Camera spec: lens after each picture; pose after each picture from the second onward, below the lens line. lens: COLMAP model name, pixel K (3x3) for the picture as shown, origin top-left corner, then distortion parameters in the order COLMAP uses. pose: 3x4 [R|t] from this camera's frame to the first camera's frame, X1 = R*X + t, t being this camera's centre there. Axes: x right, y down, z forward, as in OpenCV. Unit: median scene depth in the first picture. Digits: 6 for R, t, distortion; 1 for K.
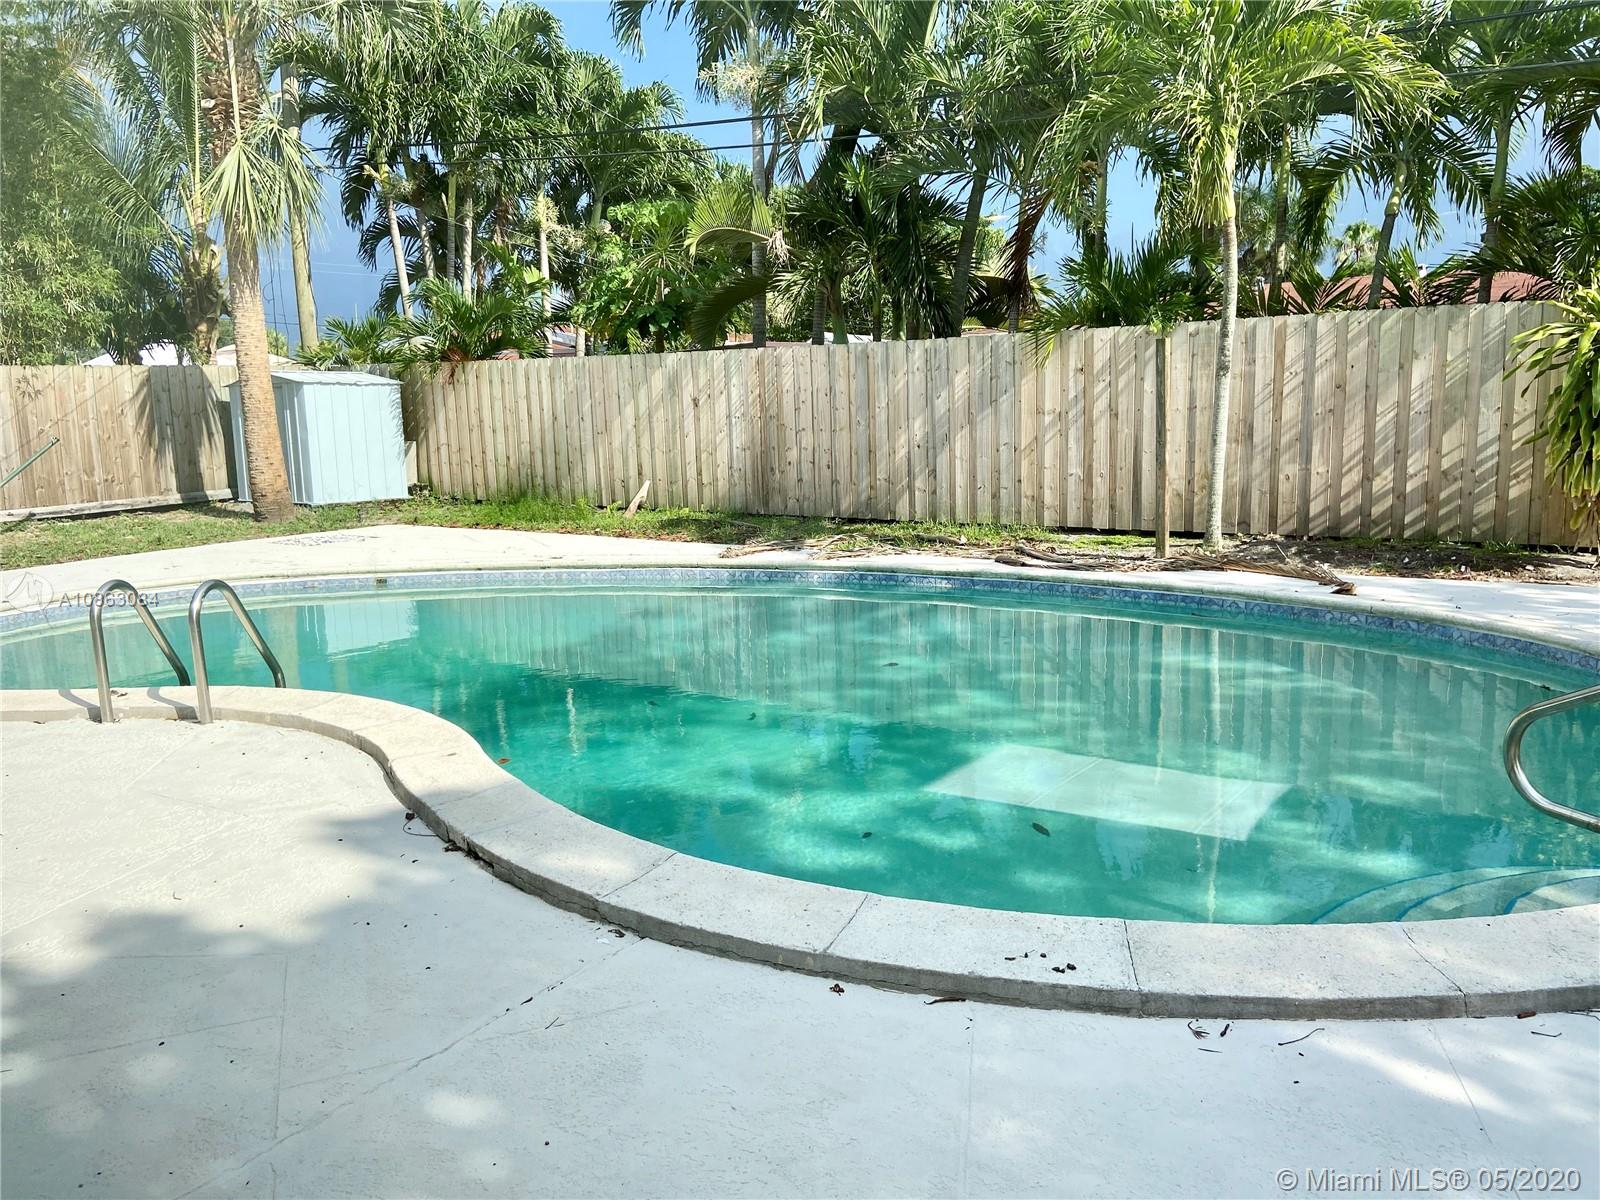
lens RADIAL K [[1232.7, 0, 785.8], [0, 1232.7, 593.3], [0, 0, 1]] dist [0.070105, -0.091109]
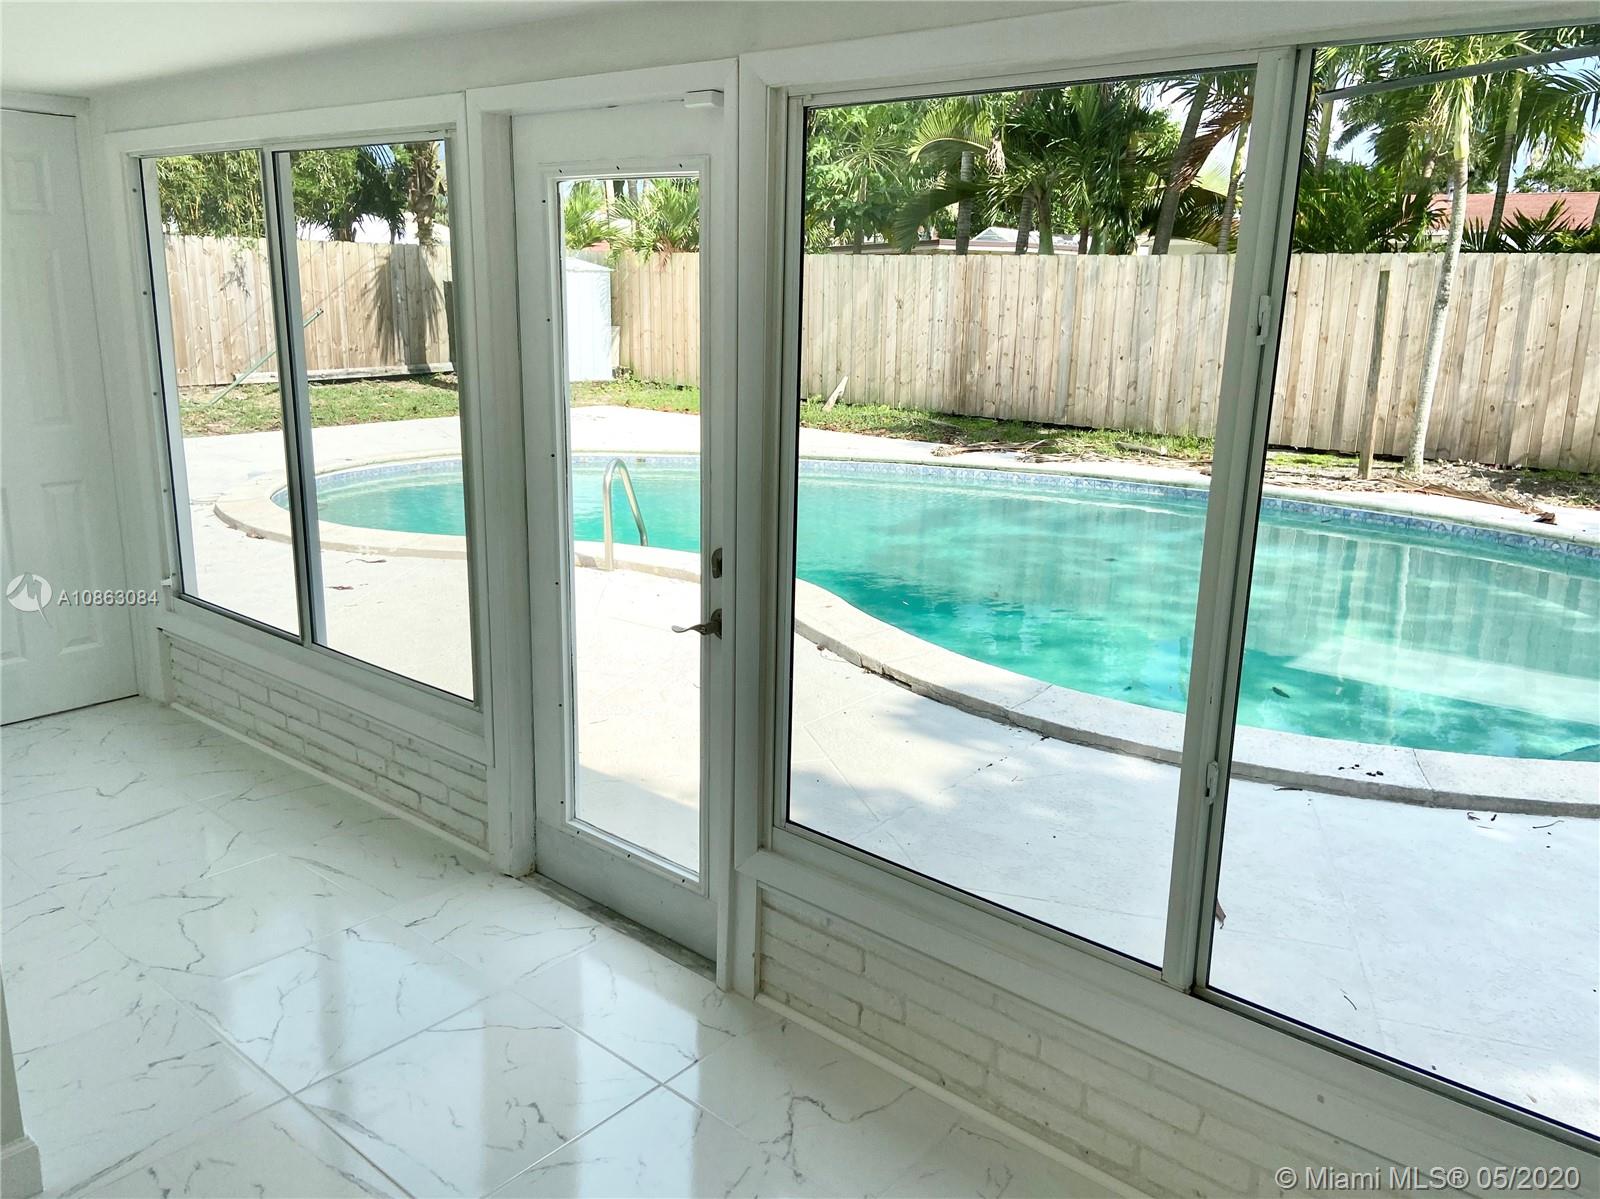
lens RADIAL K [[1232.7, 0, 787.0], [0, 1232.7, 597.6], [0, 0, 1]] dist [0.070105, -0.091109]
pose [[0.993614, 0.067062, -0.090738, -0.079275], [-0.058464, 0.993825, 0.094308, 0.000742], [0.096502, -0.088401, 0.991399, -0.113381]]
